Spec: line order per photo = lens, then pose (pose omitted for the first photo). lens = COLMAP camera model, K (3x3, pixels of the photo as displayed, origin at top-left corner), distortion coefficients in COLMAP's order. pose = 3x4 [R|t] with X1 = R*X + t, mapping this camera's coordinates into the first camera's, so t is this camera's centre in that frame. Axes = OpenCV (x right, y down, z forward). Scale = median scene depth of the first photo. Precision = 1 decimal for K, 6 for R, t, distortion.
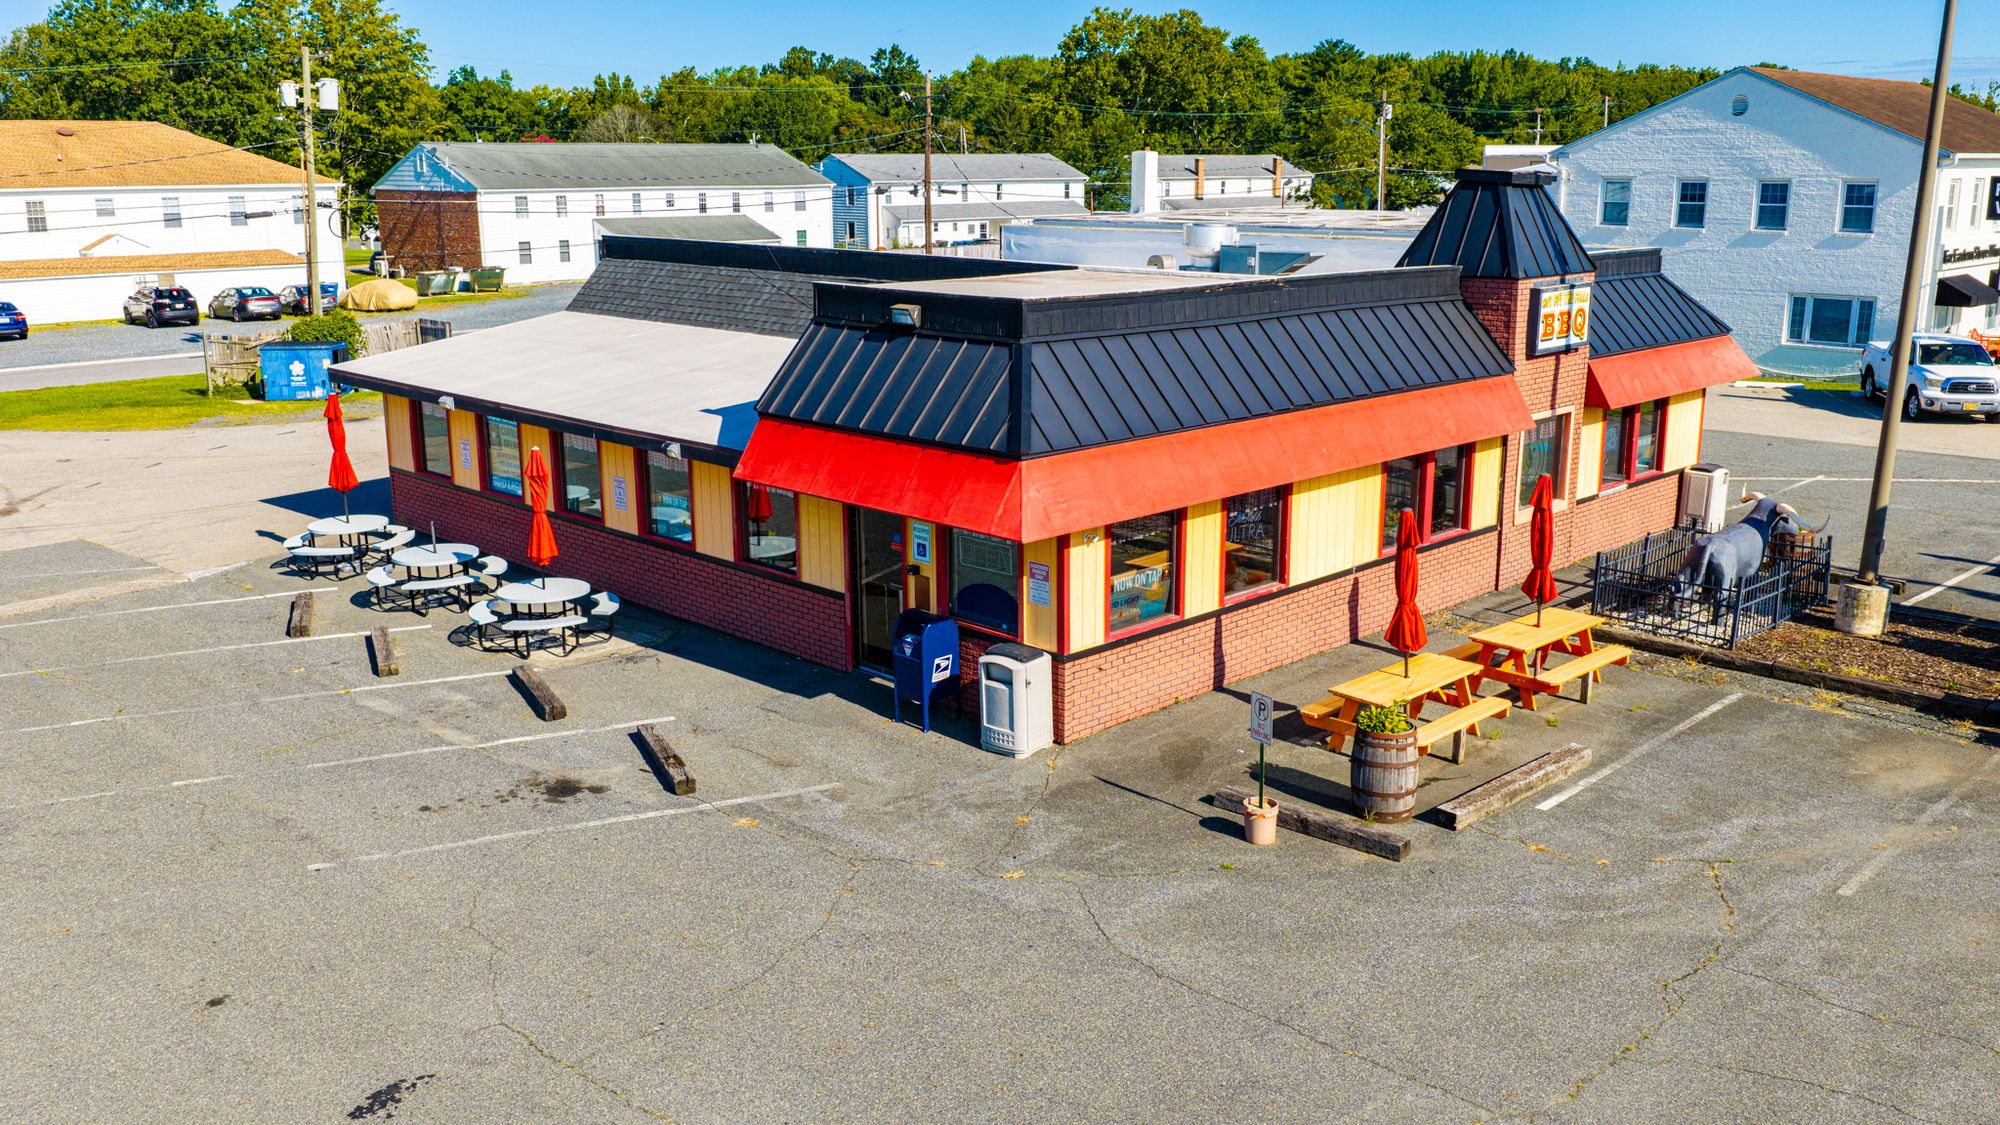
lens RADIAL K [[1656.6, 0, 1011.1], [0, 1656.6, 557.1], [0, 0, 1]] dist [0.024188, -0.046962]
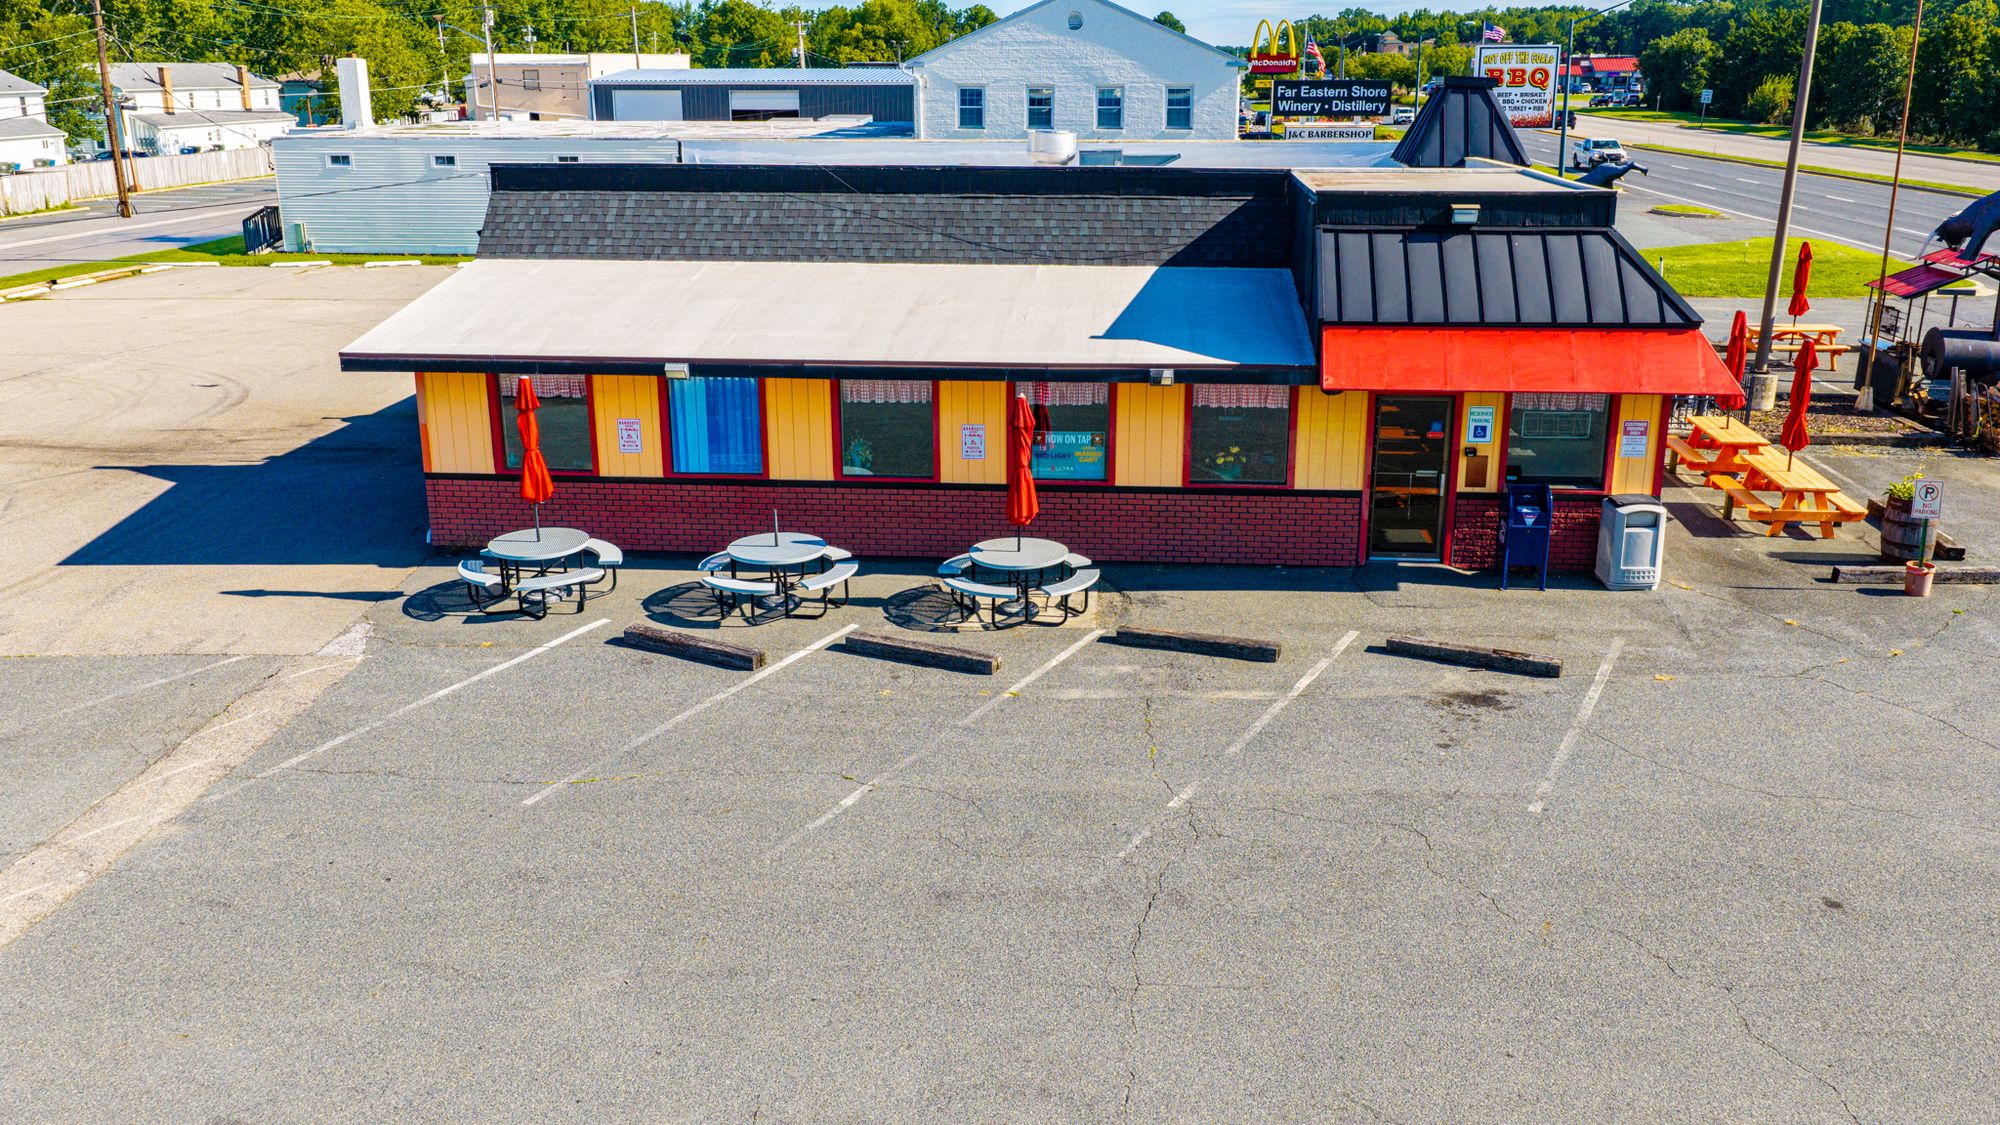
lens RADIAL K [[1656.6, 0, 1011.1], [0, 1656.6, 557.1], [0, 0, 1]] dist [0.024188, -0.046962]
pose [[0.761848, -0.183363, 0.621261, -0.848591], [0.151253, 0.982942, 0.104632, -0.072730], [-0.629849, 0.014255, 0.776586, 0.303881]]
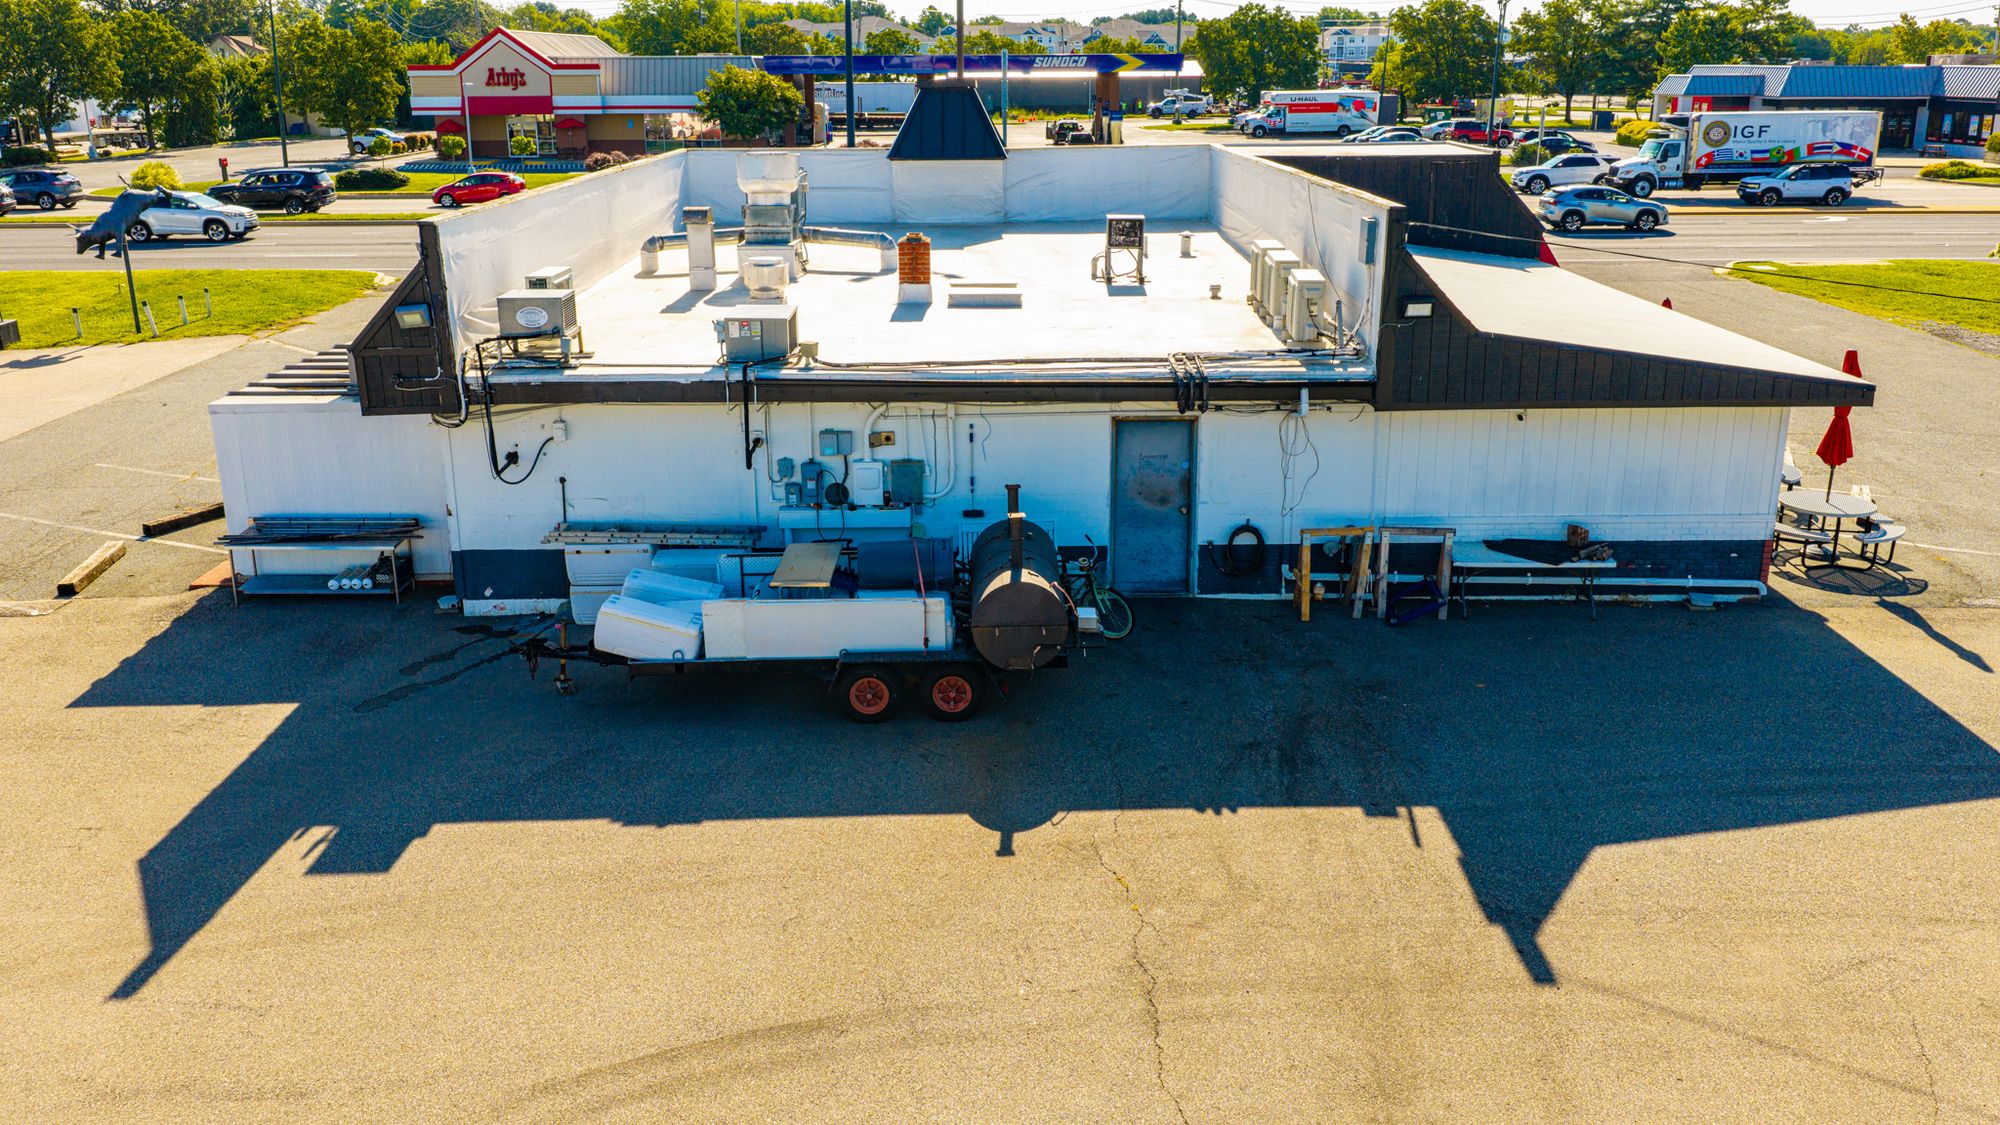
lens RADIAL K [[1656.6, 0, 1011.1], [0, 1656.6, 557.1], [0, 0, 1]] dist [0.024188, -0.046962]
pose [[-0.715676, -0.194296, 0.670863, -0.799593], [0.169304, 0.883618, 0.436527, -0.516734], [-0.677602, 0.425992, -0.599489, 2.137704]]
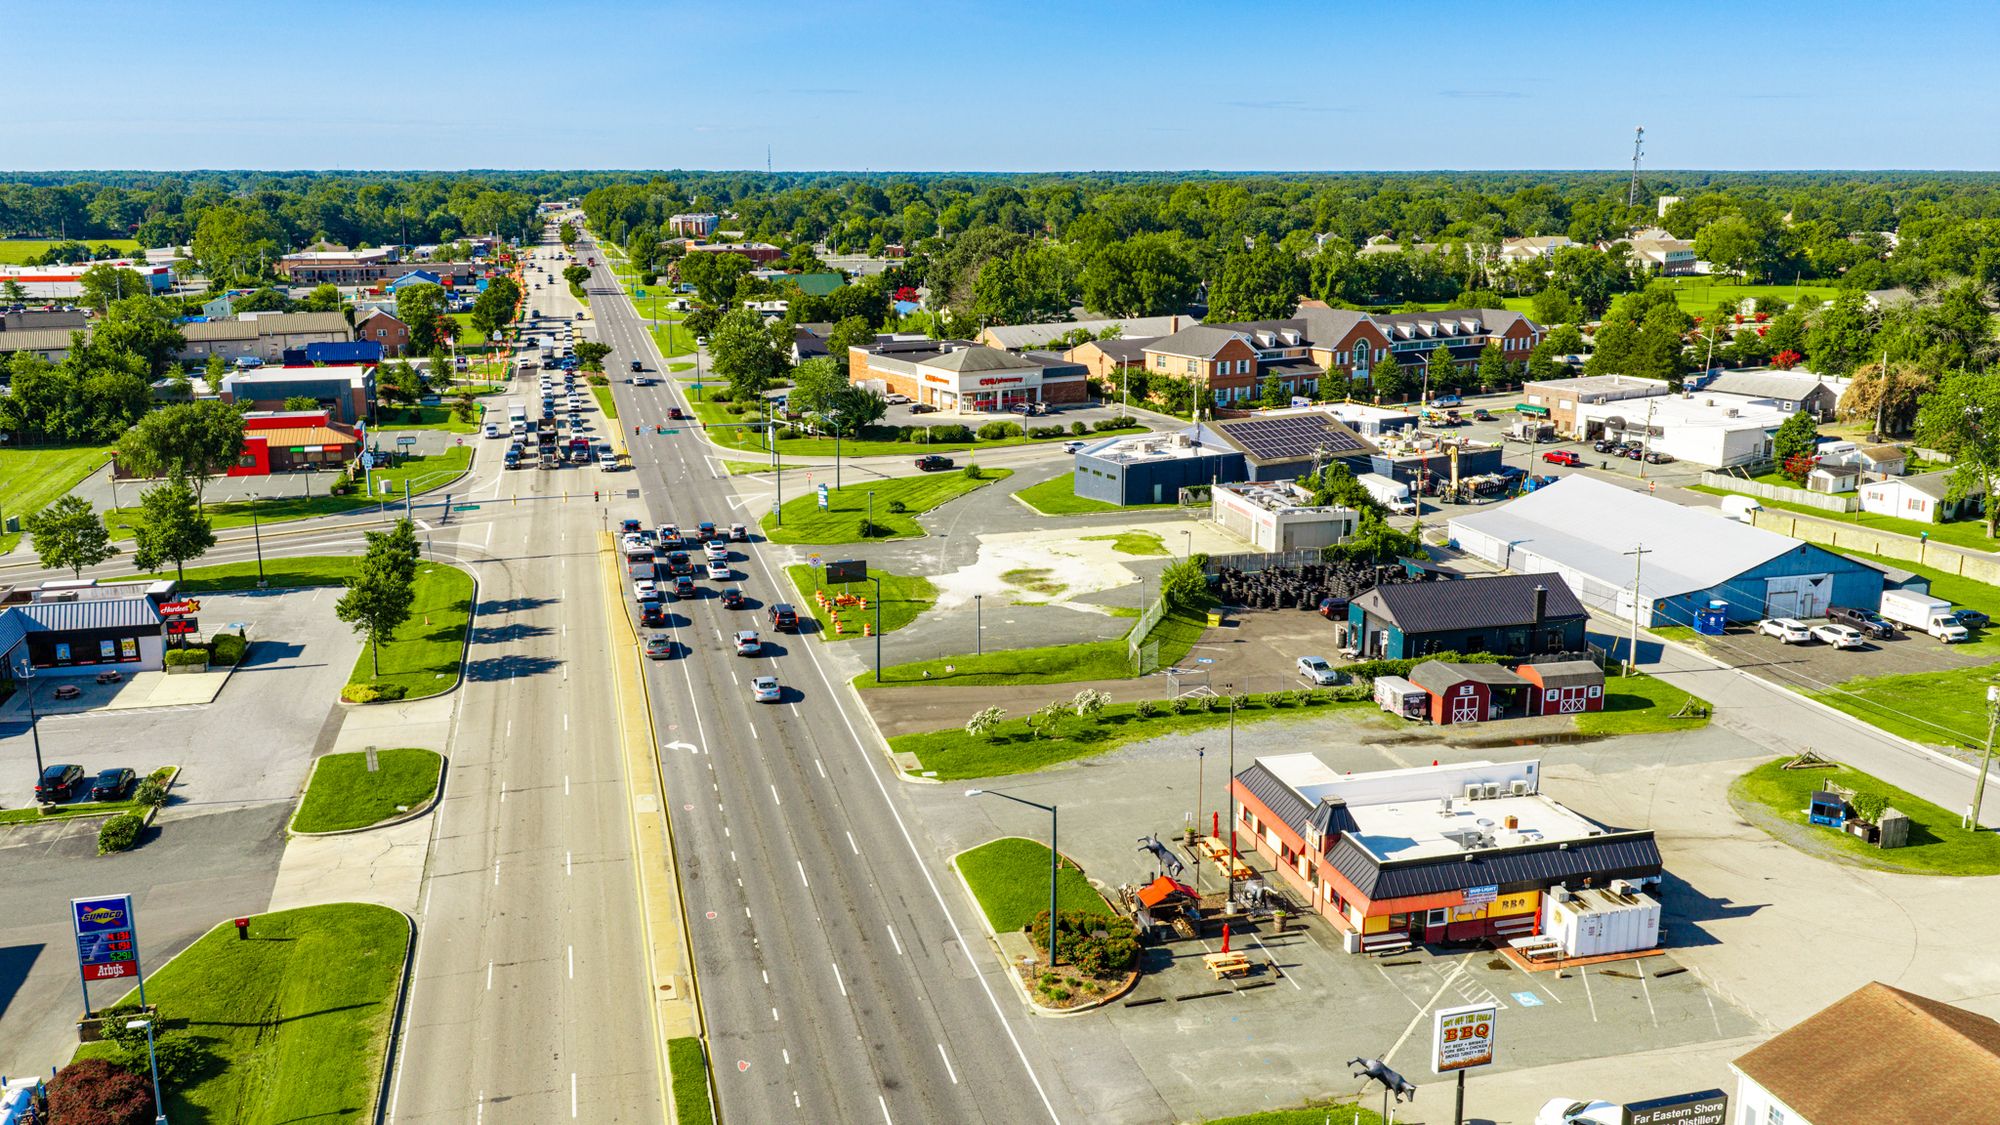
lens RADIAL K [[1656.6, 0, 1011.1], [0, 1656.6, 557.1], [0, 0, 1]] dist [0.024188, -0.046962]
pose [[-0.499127, 0.202574, -0.842518, 3.949193], [-0.198383, 0.919753, 0.338671, -1.985825], [0.843514, 0.336181, -0.418886, 1.916737]]
